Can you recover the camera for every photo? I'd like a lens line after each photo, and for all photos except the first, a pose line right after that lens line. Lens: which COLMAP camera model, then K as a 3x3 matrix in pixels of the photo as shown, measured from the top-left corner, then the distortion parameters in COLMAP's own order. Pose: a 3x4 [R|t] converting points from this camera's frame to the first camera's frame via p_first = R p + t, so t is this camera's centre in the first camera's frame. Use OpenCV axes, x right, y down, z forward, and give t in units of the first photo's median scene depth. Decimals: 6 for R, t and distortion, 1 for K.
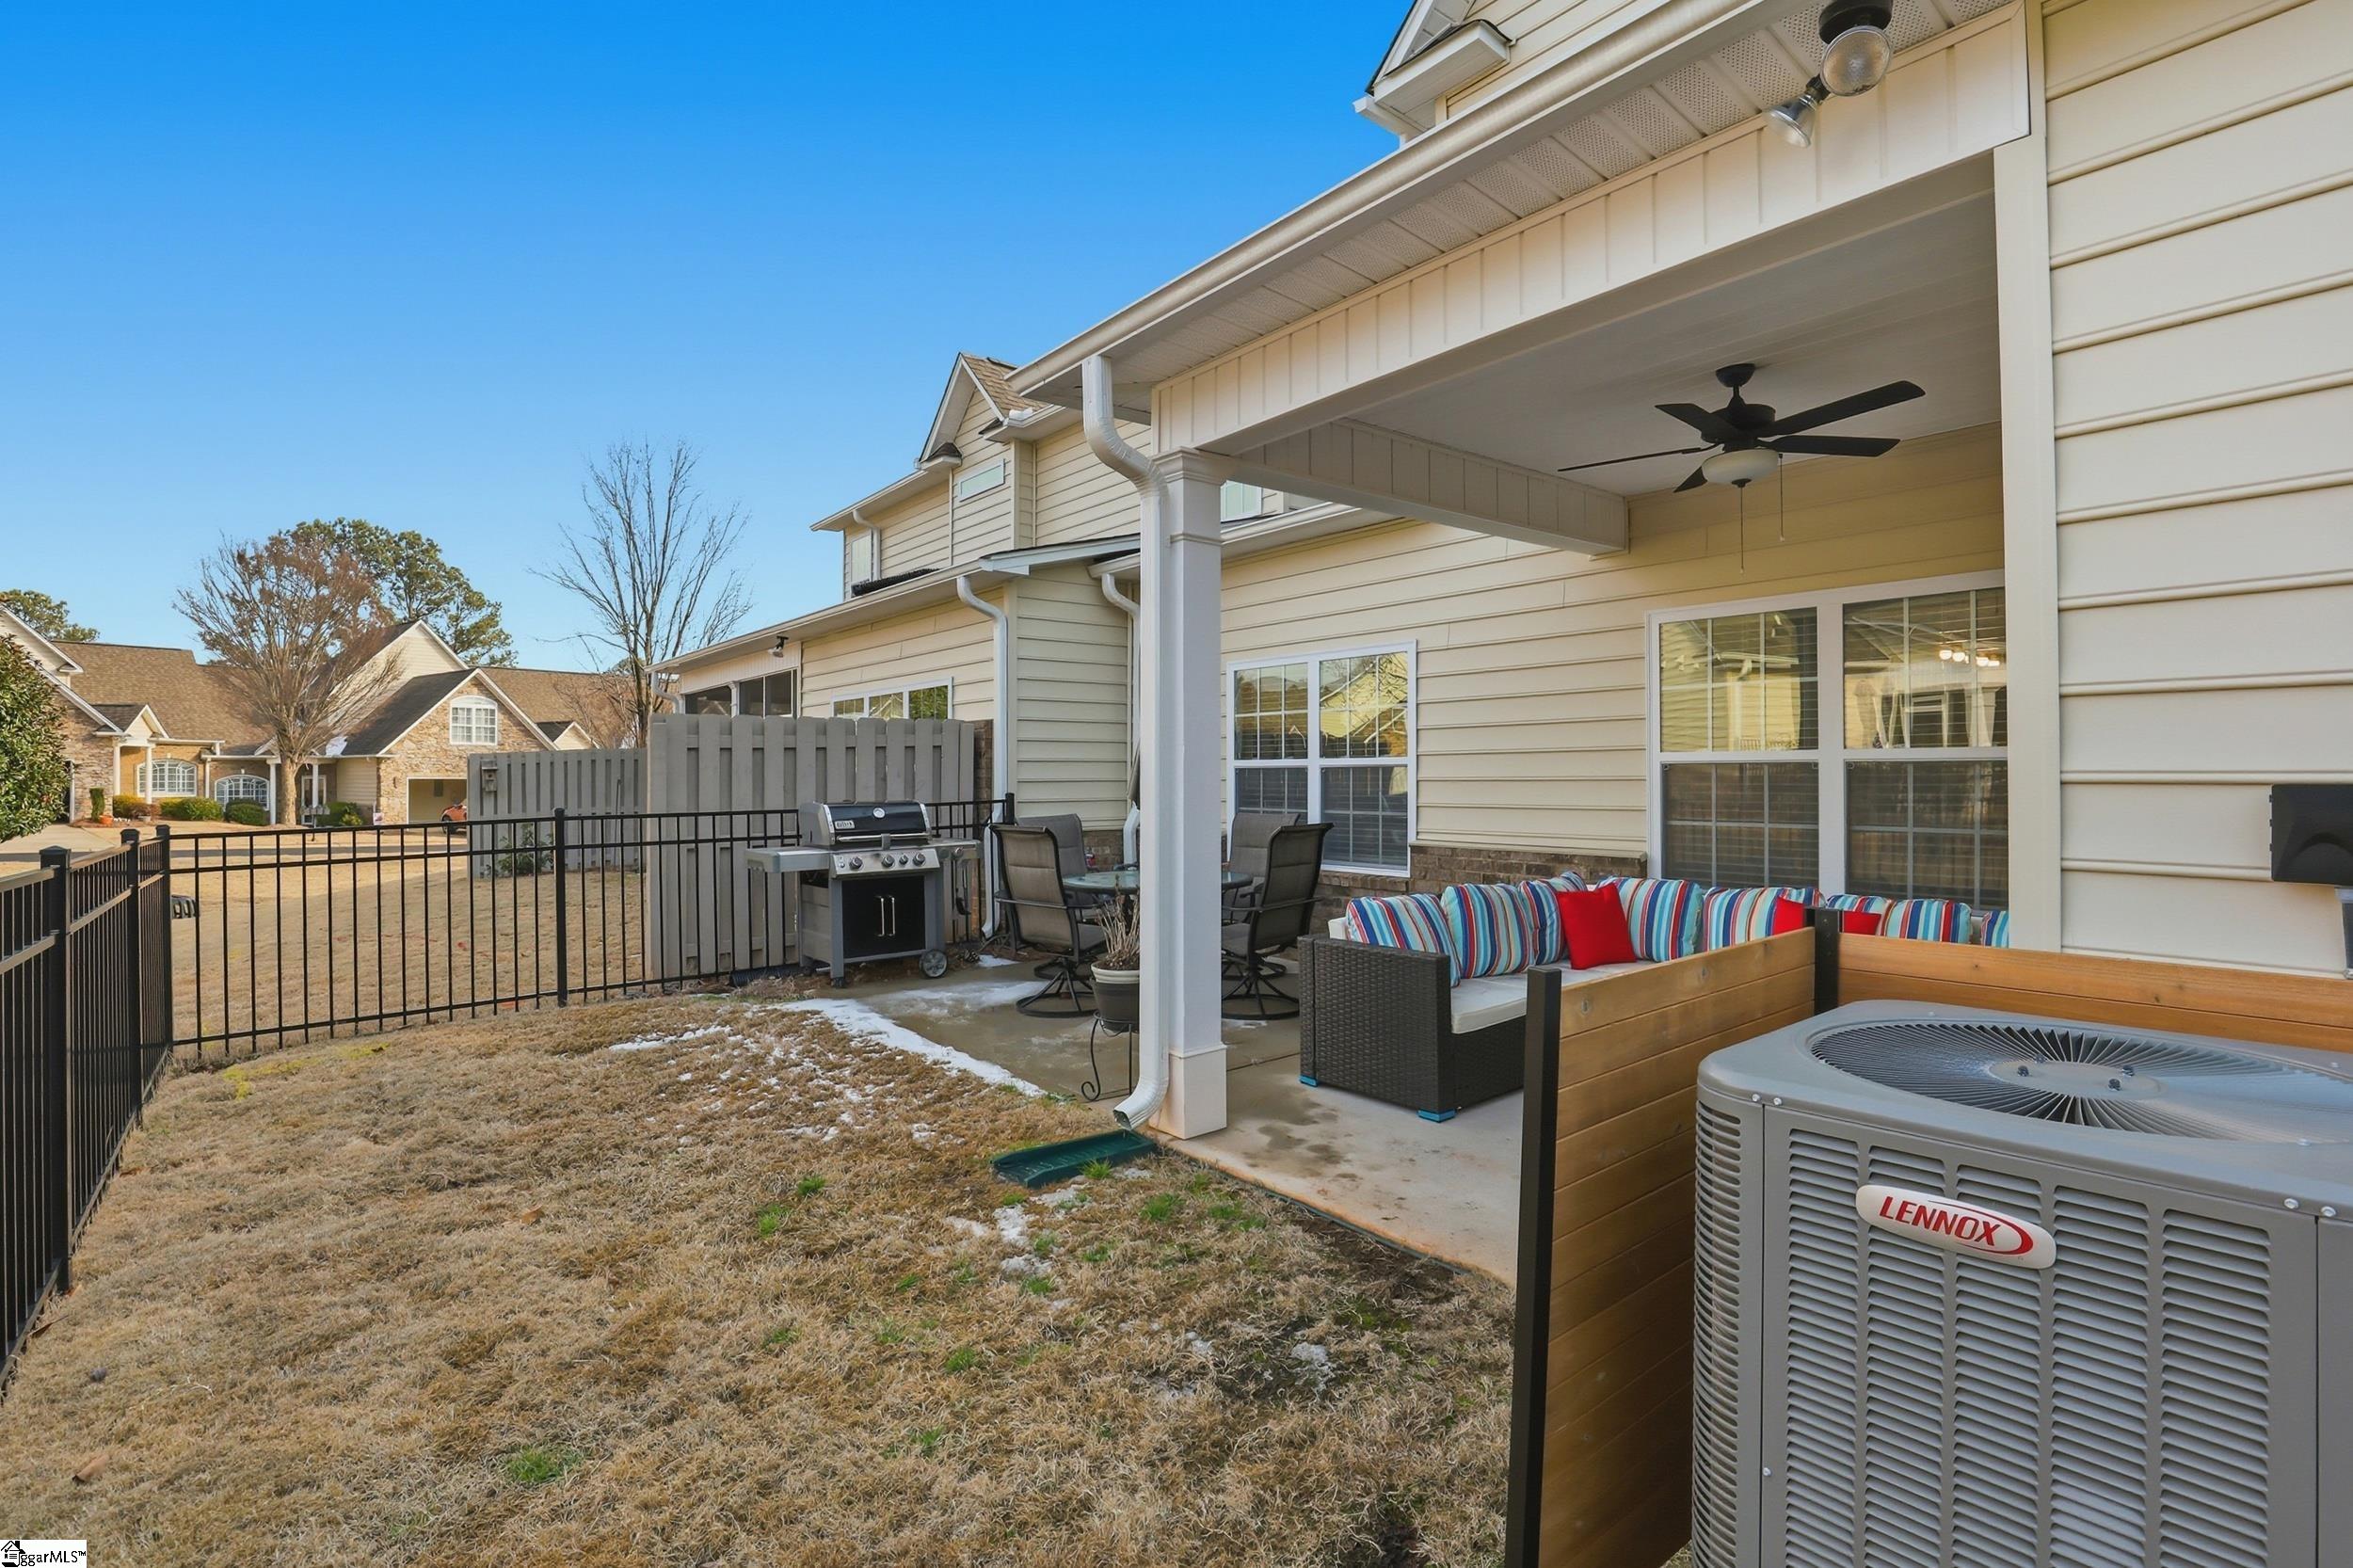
lens RADIAL K [[1099.3, 0, 1177.0], [0, 1099.3, 784.6], [0, 0, 1]] dist [-0.006397, -0.000157]
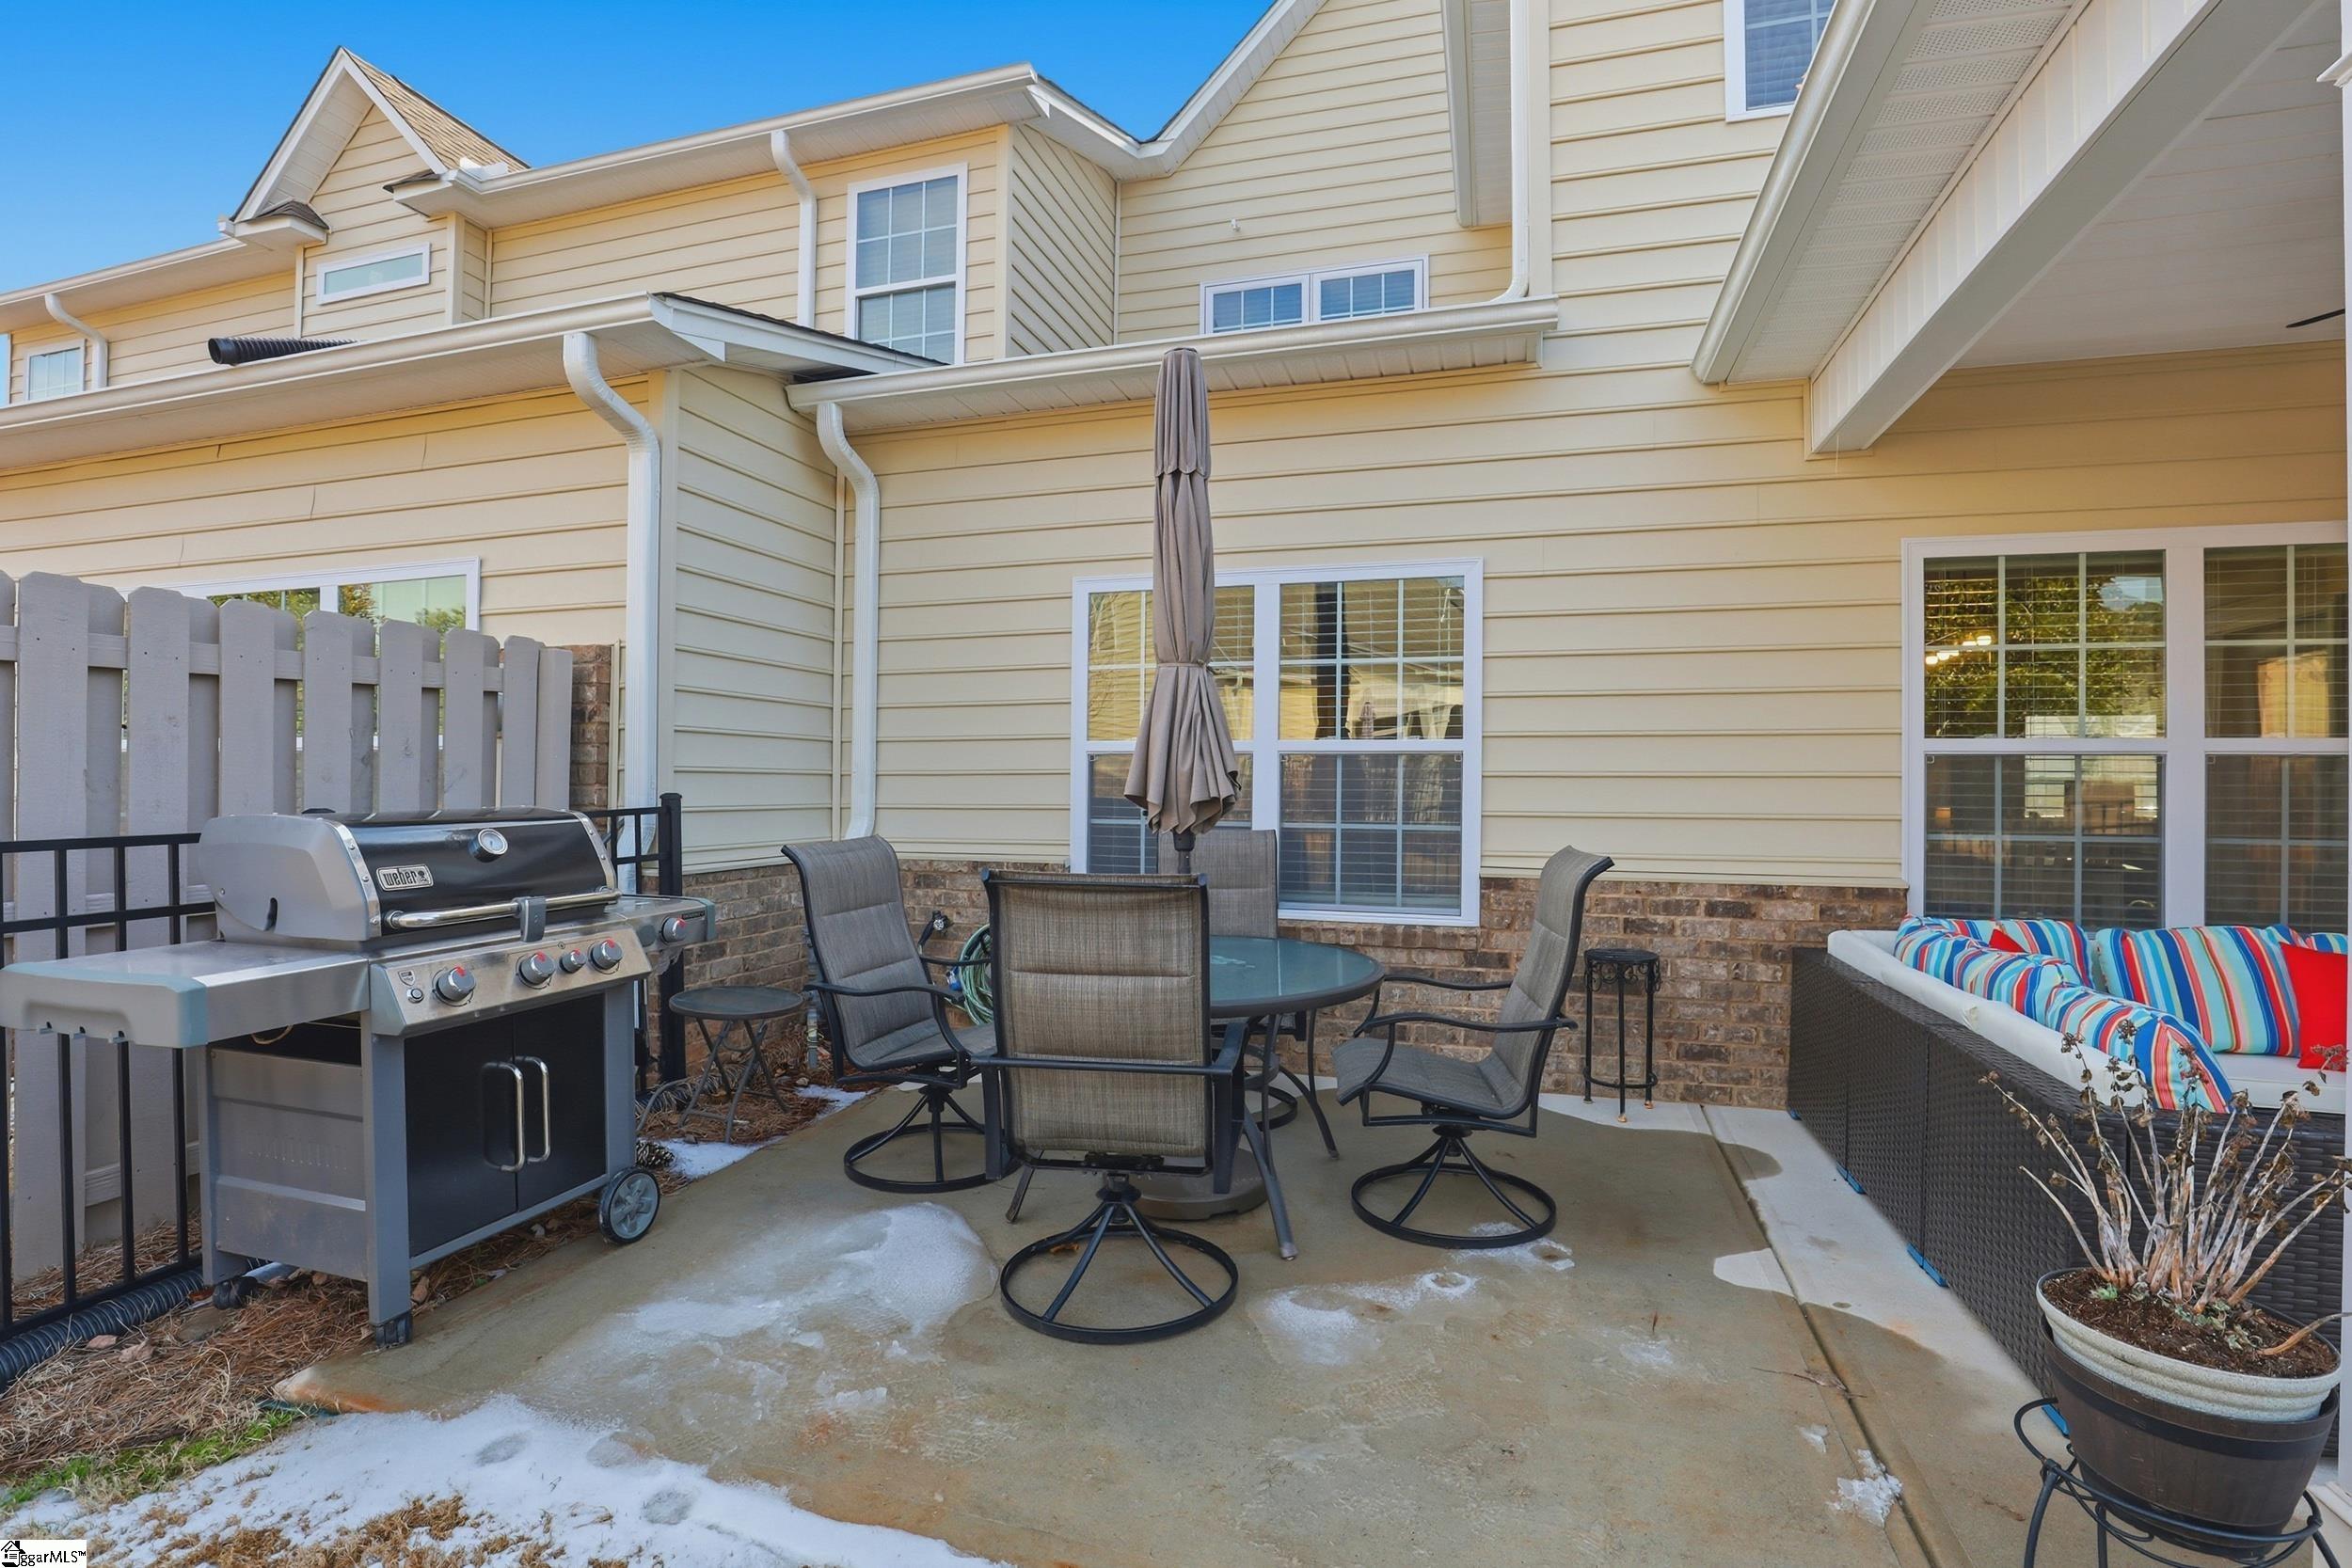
lens RADIAL K [[1098.7, 0, 1172.3], [0, 1098.7, 786.0], [0, 0, 1]] dist [-0.006397, -0.000157]
pose [[0.840932, 0.007932, 0.541083, -0.238058], [-0.005459, 0.999966, -0.006175, 0.006441], [-0.541113, 0.002239, 0.840947, 0.473573]]
